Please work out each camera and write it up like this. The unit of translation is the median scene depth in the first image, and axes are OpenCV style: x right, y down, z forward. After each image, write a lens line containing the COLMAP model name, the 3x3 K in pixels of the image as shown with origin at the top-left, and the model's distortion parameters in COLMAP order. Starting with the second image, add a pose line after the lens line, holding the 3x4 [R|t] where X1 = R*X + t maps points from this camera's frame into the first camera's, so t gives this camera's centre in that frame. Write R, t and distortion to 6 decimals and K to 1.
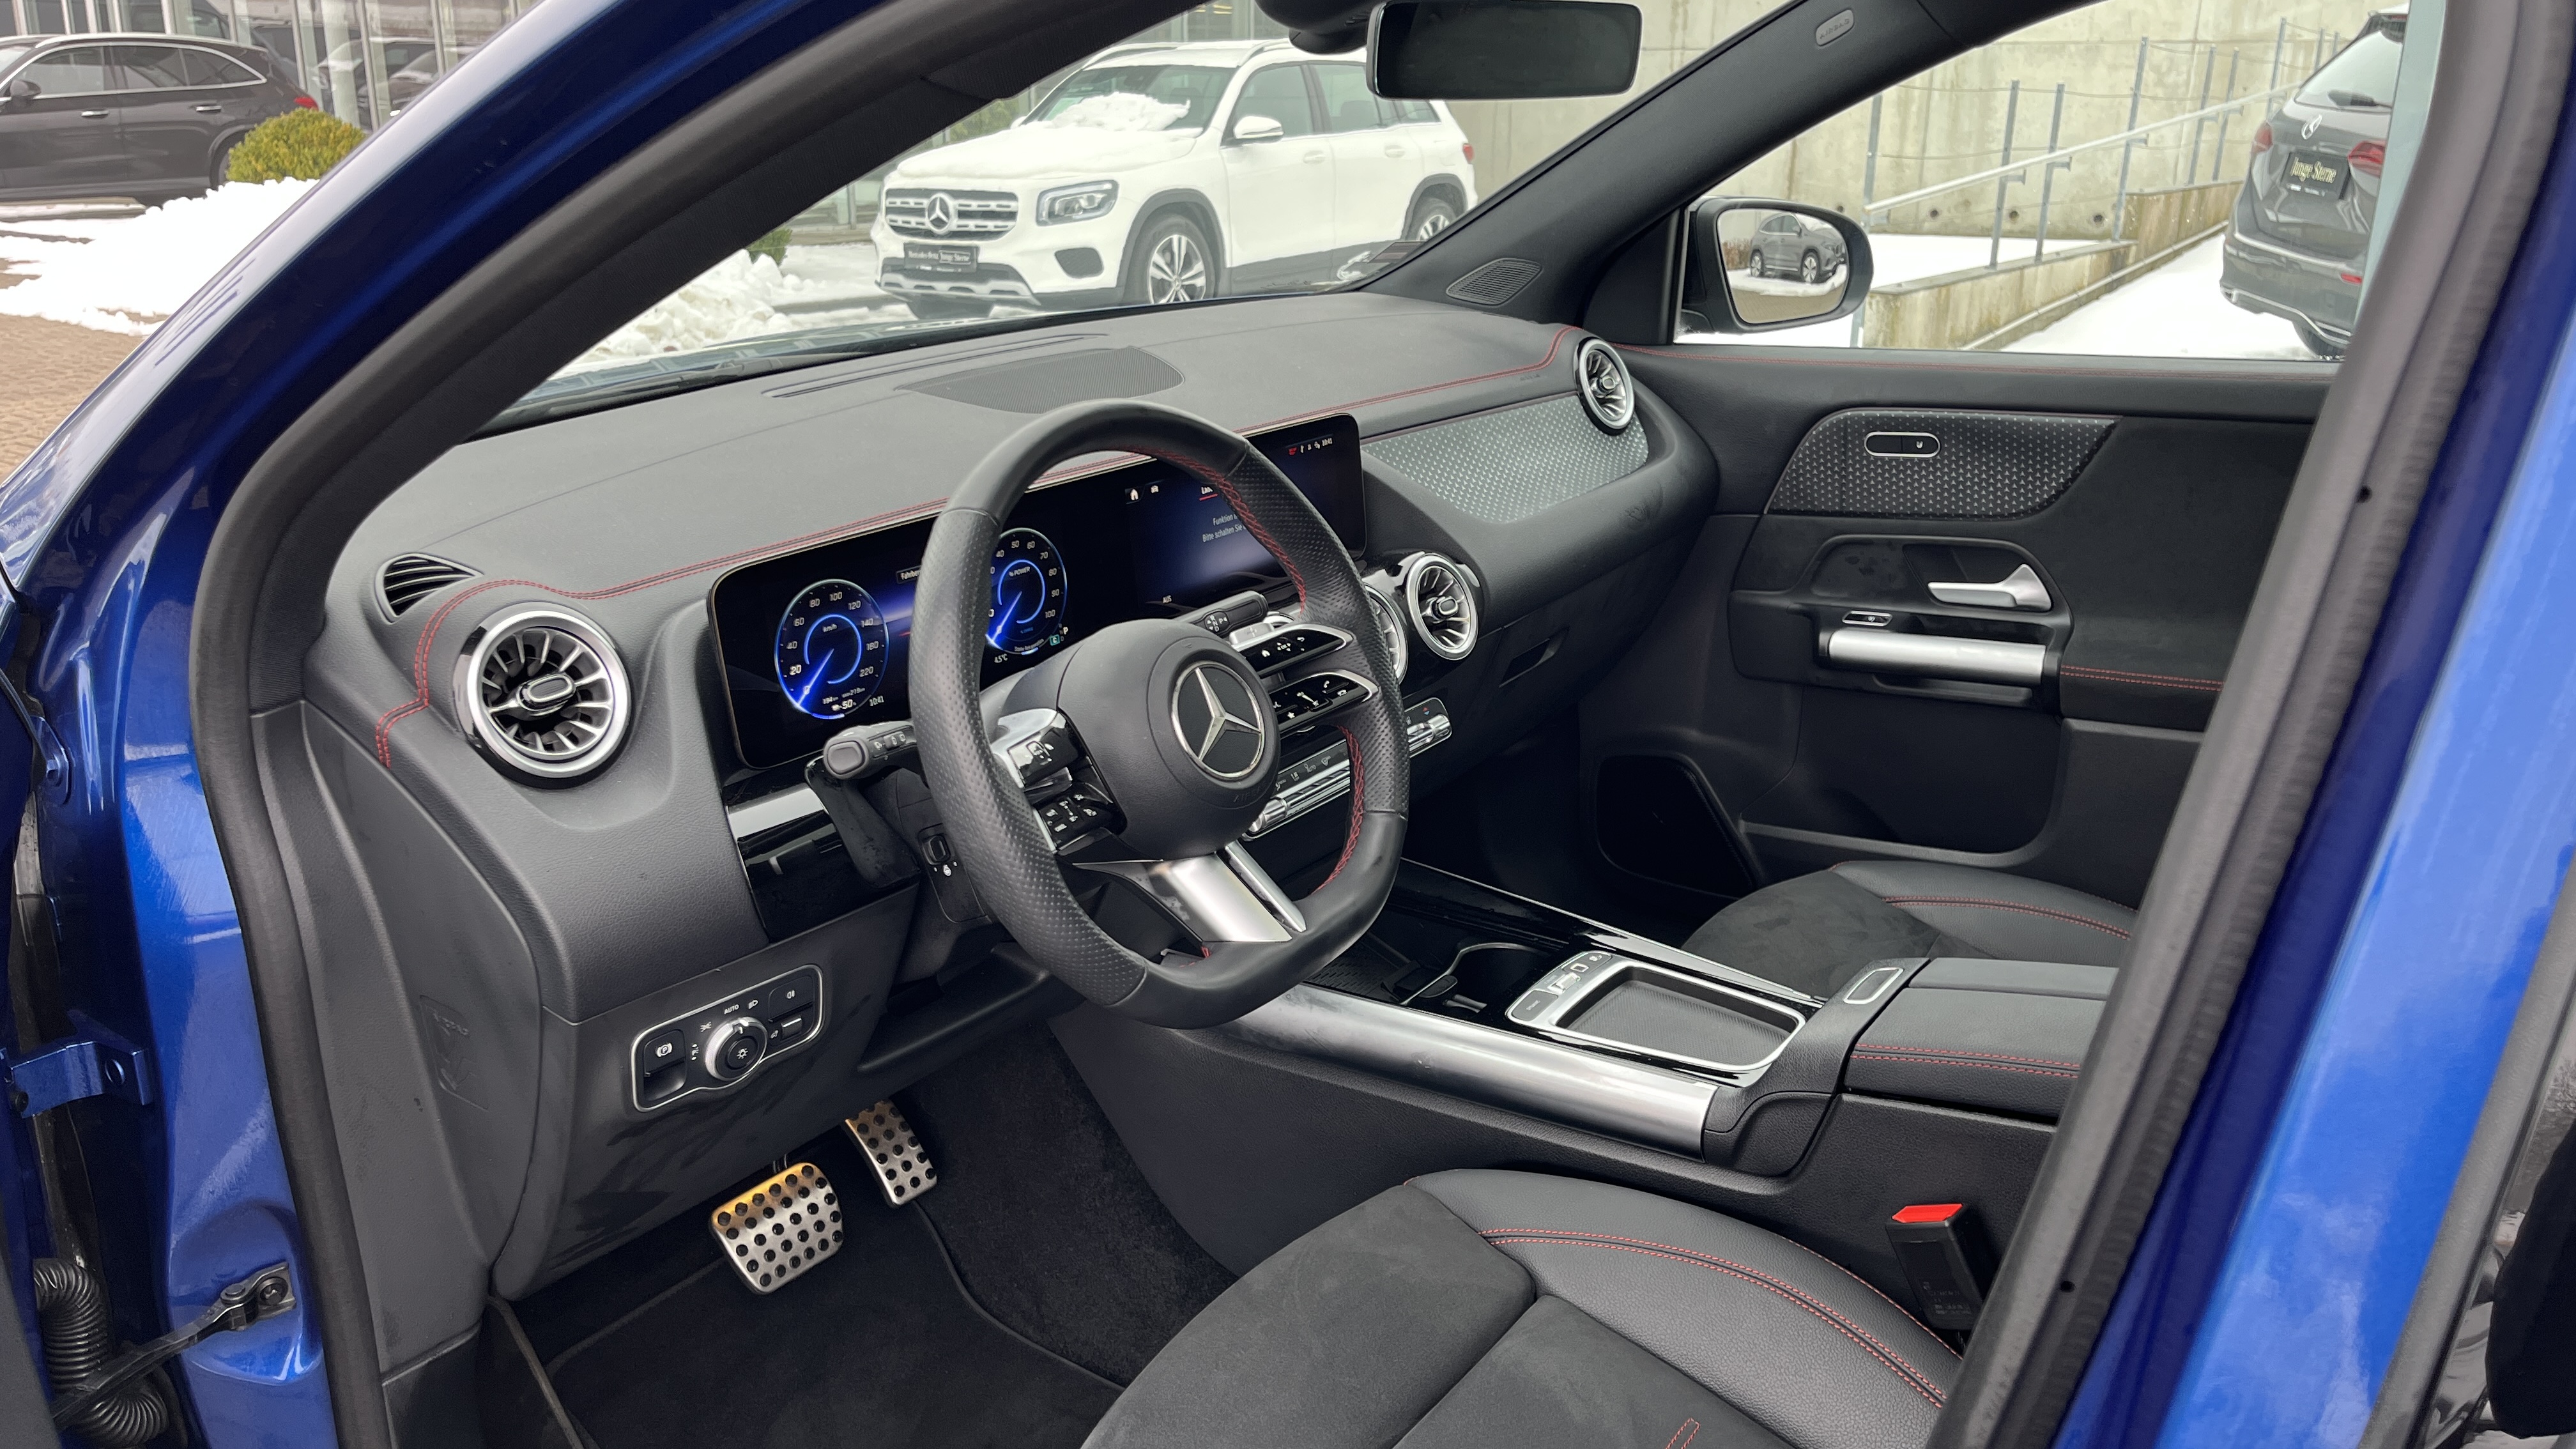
lens RADIAL K [[1854.8, 0, 1288.0], [0, 1854.8, 724.5], [0, 0, 1]] dist [0.095217, -0.096158]
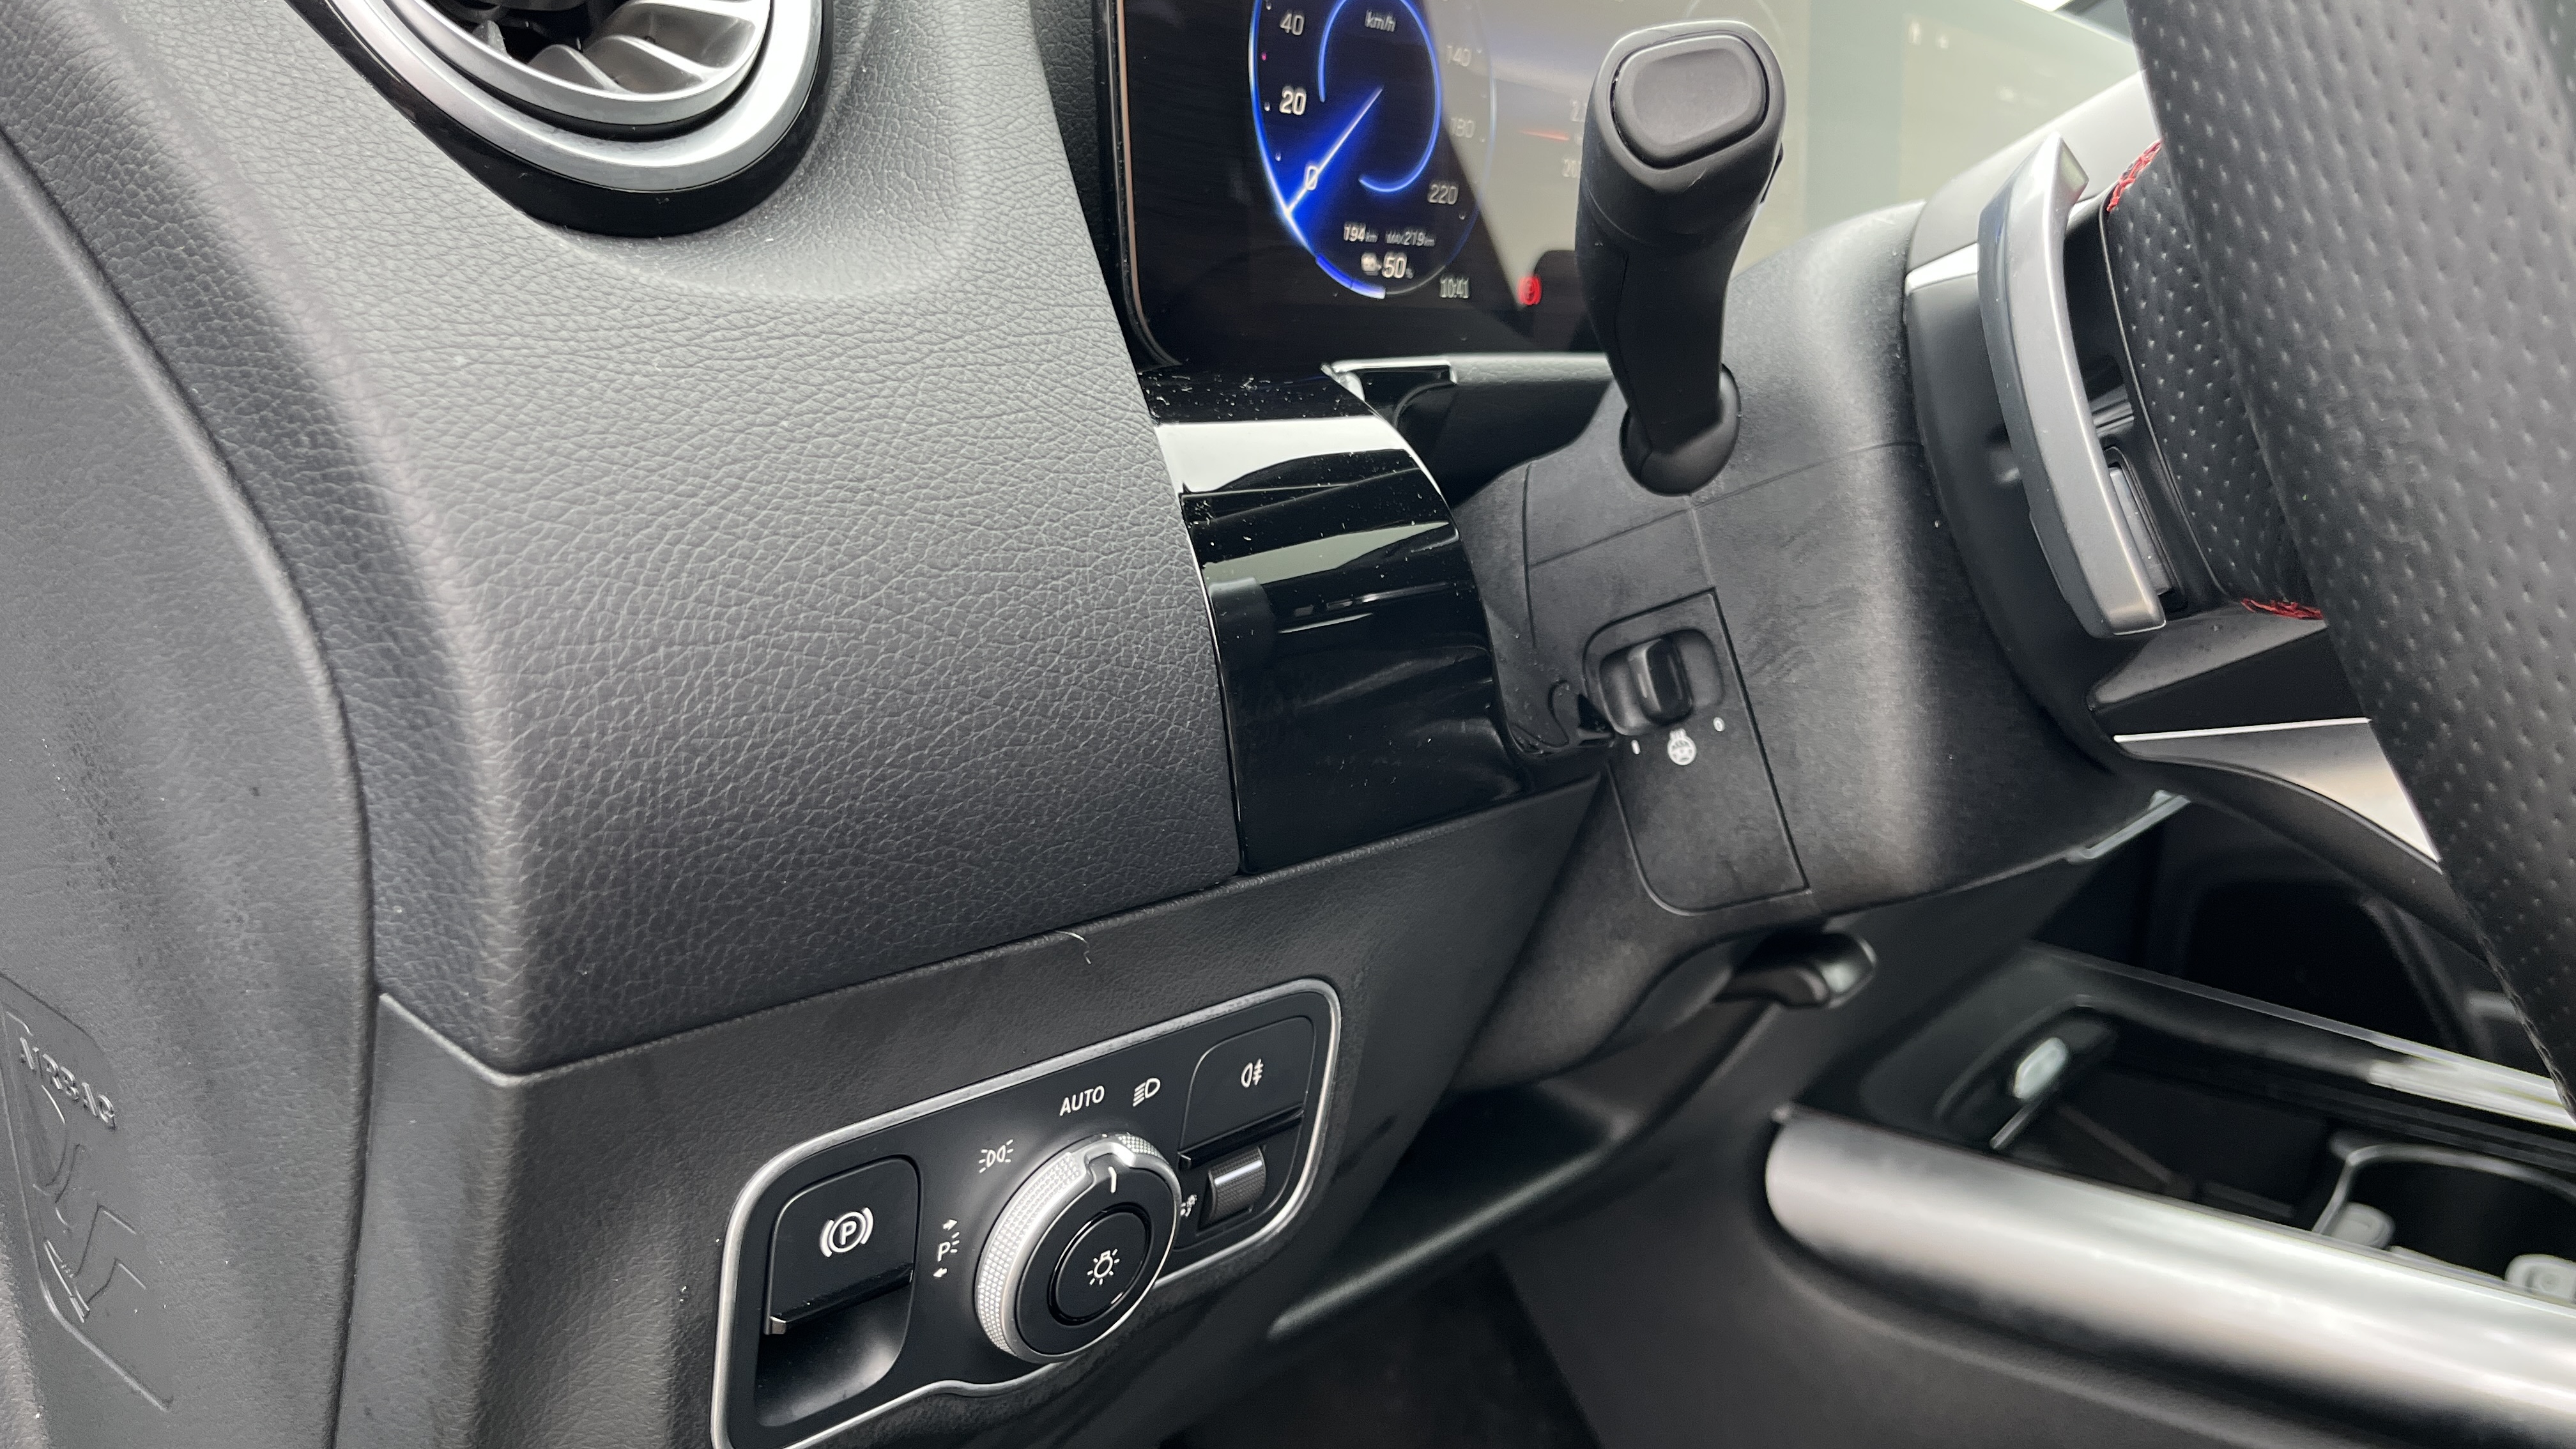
lens RADIAL K [[1956.6, 0, 1288.0], [0, 1956.6, 724.5], [0, 0, 1]] dist [0.073395, -0.105621]
pose [[0.996887, 0.069644, -0.036969, -0.253353], [-0.073079, 0.992141, -0.101566, 0.120856], [0.029605, 0.103952, 0.994142, 0.688214]]
